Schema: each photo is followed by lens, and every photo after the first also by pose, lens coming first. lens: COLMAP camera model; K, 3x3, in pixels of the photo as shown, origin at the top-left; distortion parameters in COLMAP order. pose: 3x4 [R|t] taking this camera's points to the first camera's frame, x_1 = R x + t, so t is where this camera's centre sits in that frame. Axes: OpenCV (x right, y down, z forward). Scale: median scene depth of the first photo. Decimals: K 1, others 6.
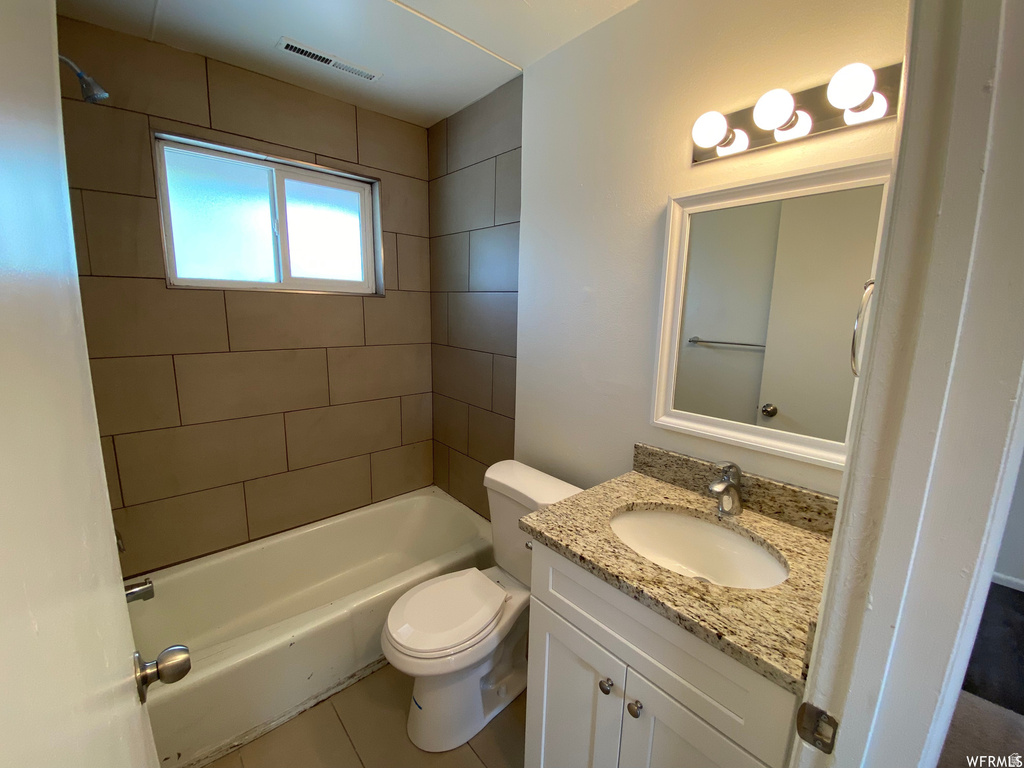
lens RADIAL K [[416.8, 0, 516.4], [0, 416.8, 379.4], [0, 0, 1]] dist [0.016443, -0.017717]
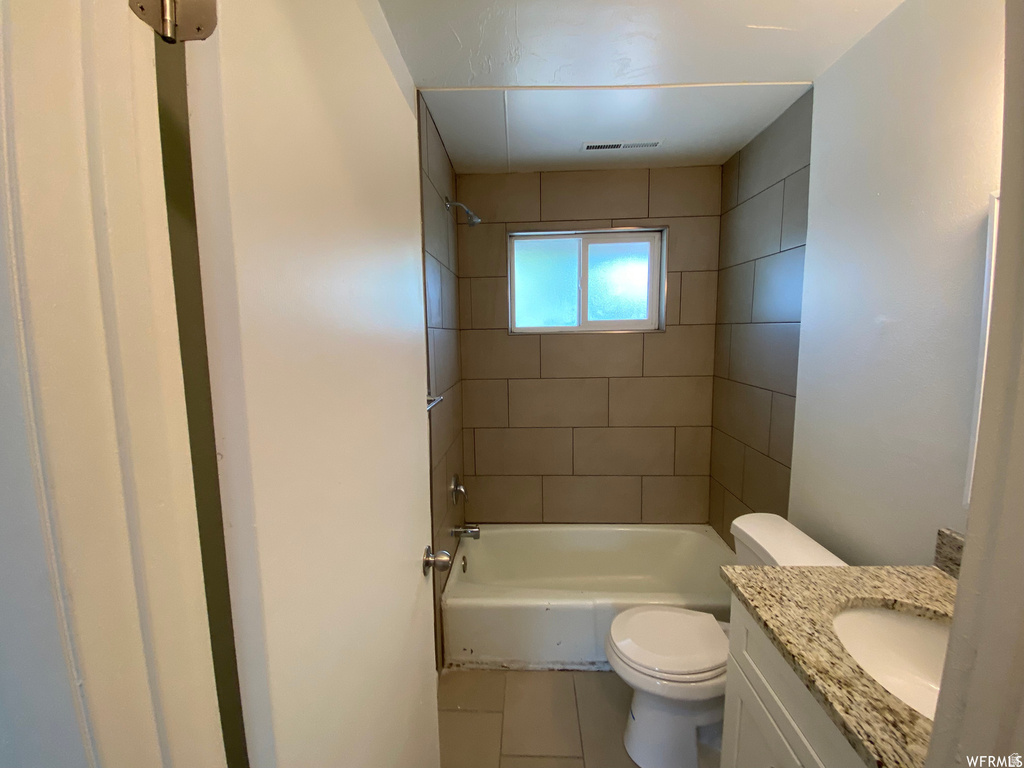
lens RADIAL K [[416.8, 0, 511.2], [0, 416.8, 379.0], [0, 0, 1]] dist [0.016443, -0.017717]
pose [[0.721516, 0.042164, -0.691113, 0.202186], [-0.086238, 0.995844, -0.029276, -0.018573], [0.687007, 0.080723, 0.722153, -0.049464]]
